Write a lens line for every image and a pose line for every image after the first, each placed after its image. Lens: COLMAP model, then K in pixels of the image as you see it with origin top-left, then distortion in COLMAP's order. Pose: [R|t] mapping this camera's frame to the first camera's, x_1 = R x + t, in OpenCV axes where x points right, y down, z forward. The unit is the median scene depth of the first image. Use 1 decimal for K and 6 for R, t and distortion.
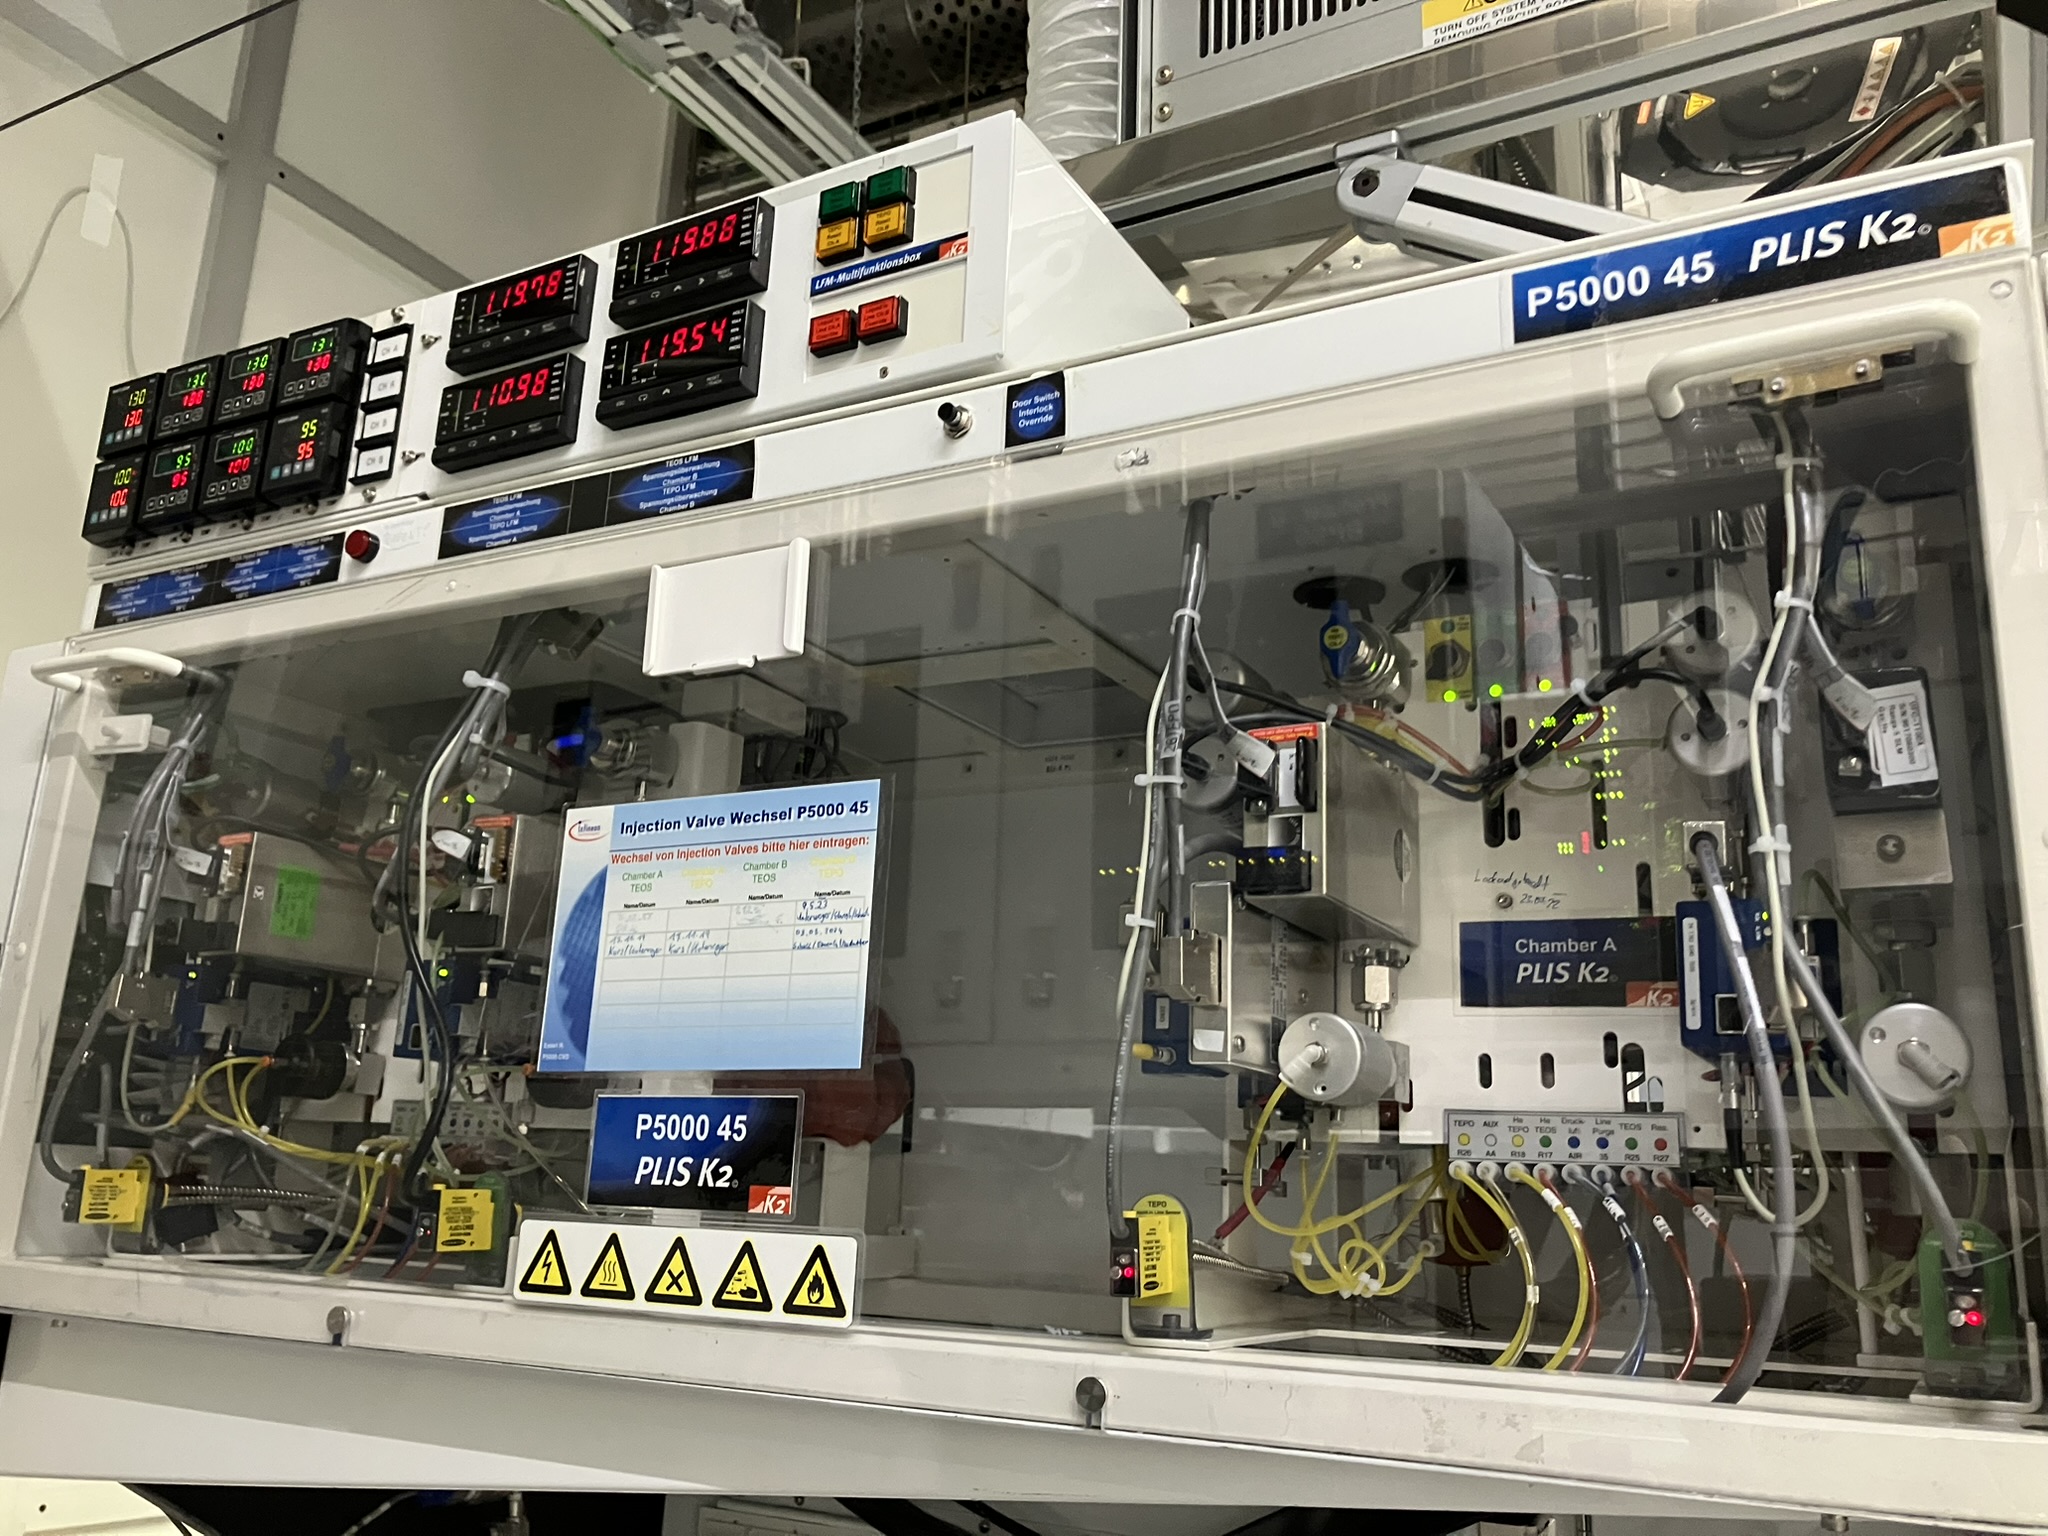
lens RADIAL K [[1672.2, 0, 1024.0], [0, 1672.2, 768.0], [0, 0, 1]] dist [-0.007995, 0.013864]
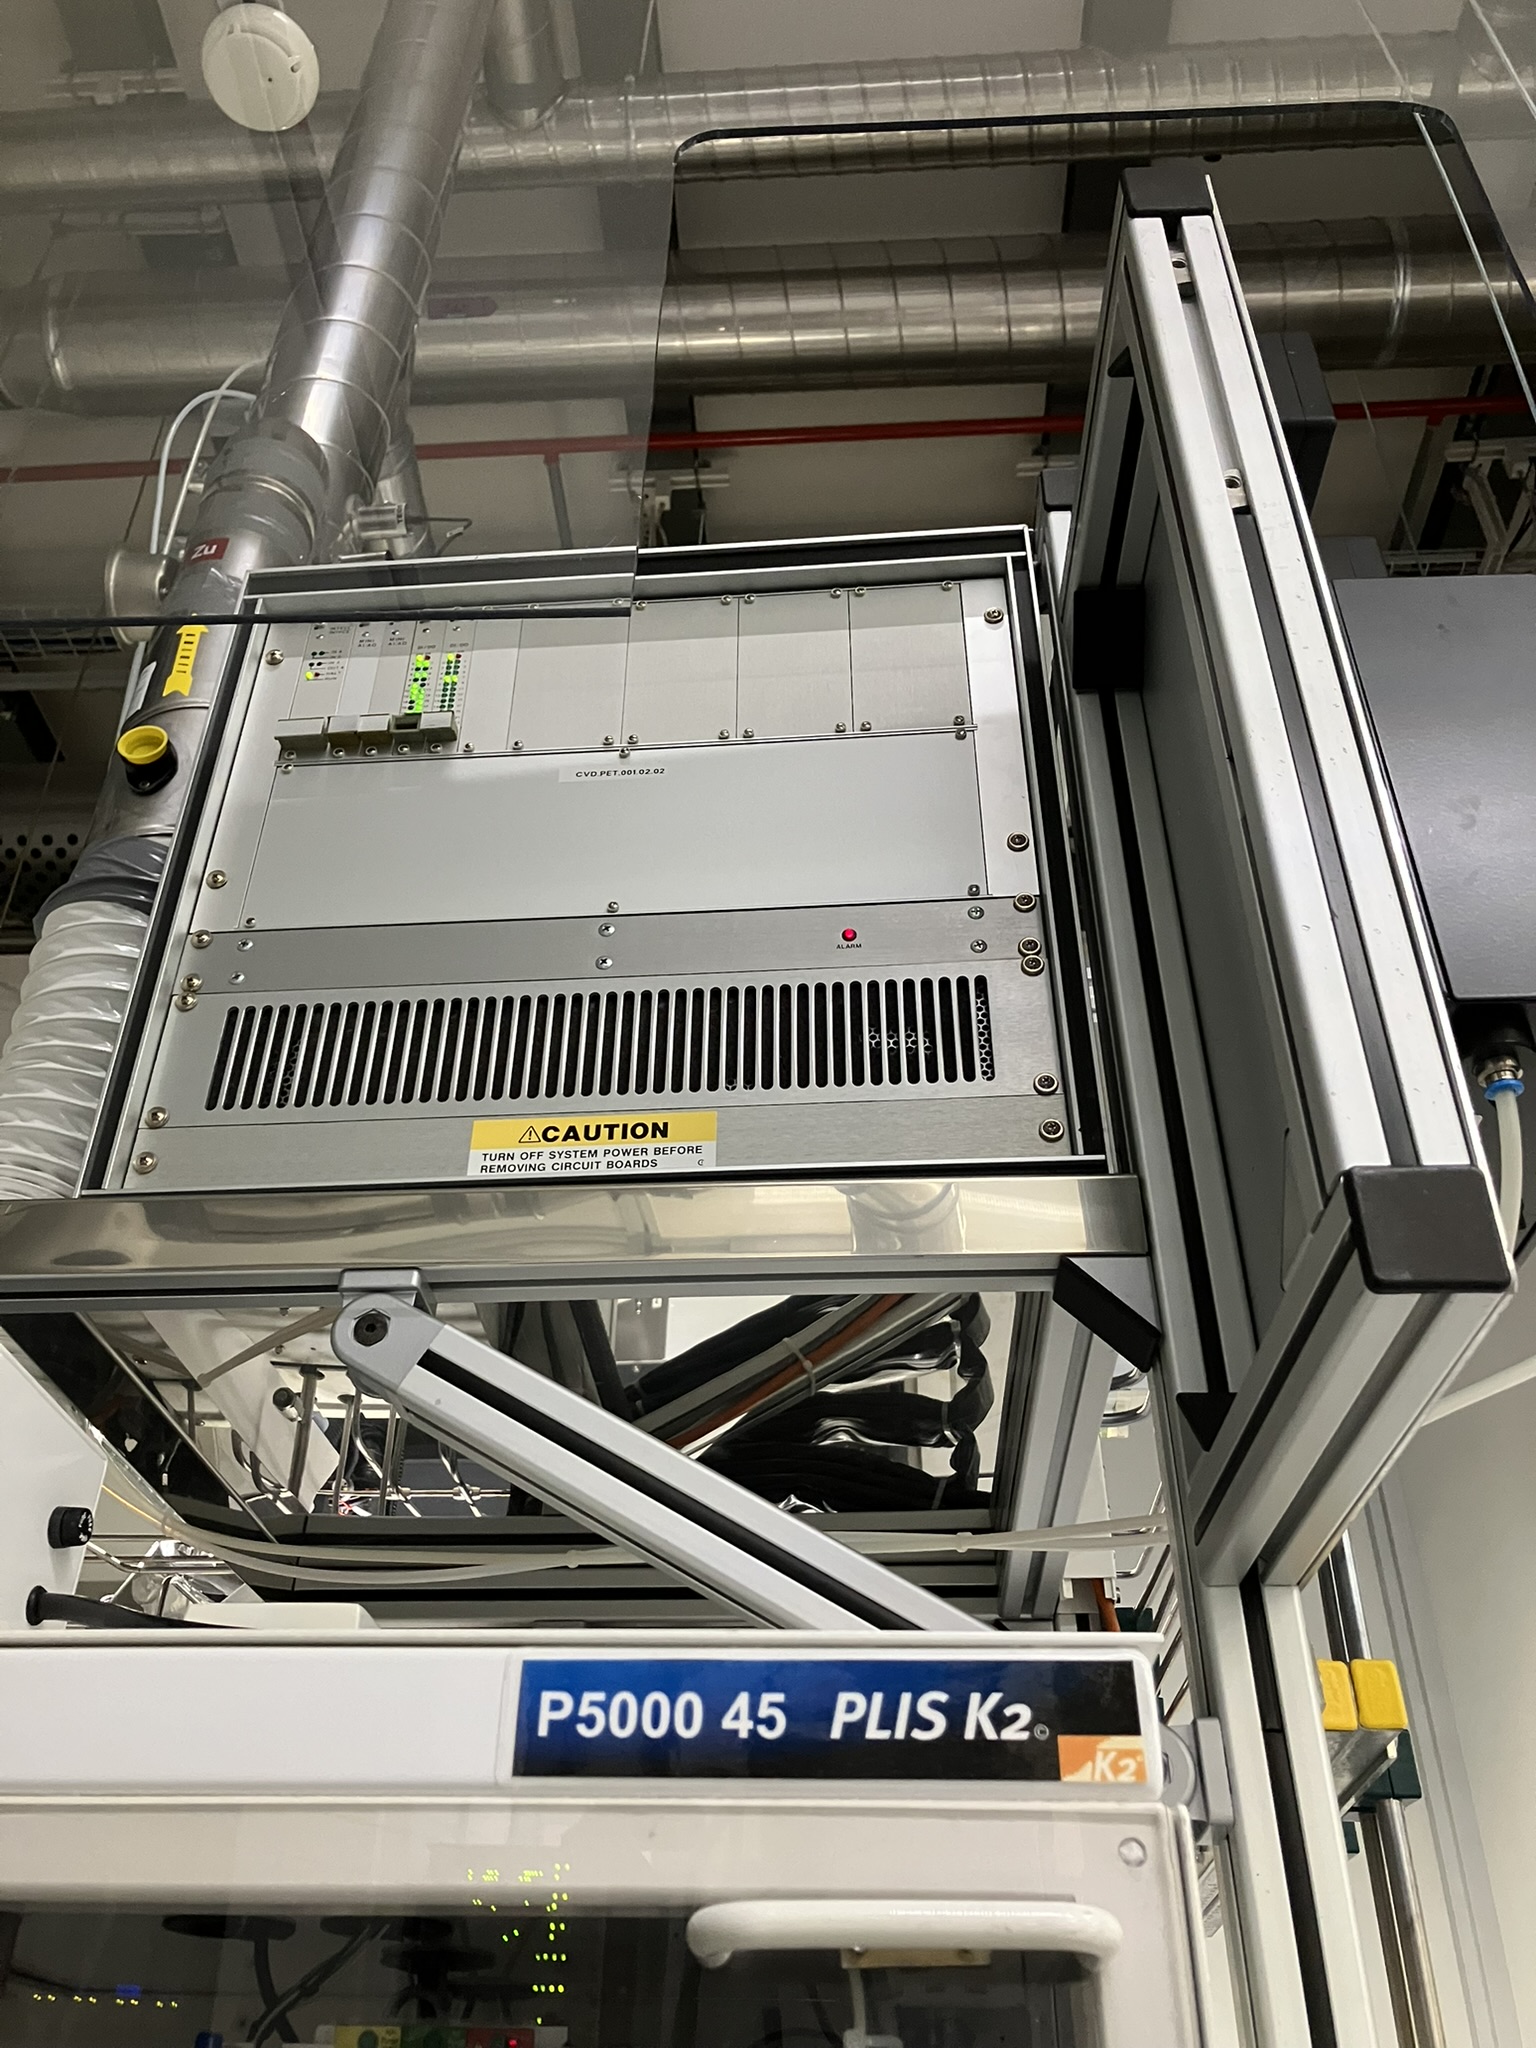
lens RADIAL K [[1672.2, 0, 768.0], [0, 1672.2, 1024.0], [0, 0, 1]] dist [-0.007995, 0.013864]
pose [[0.895356, 0.237593, 0.376678, 0.057034], [-0.085832, 0.922005, -0.377543, -0.301976], [-0.437001, 0.305705, 0.845916, 0.288279]]
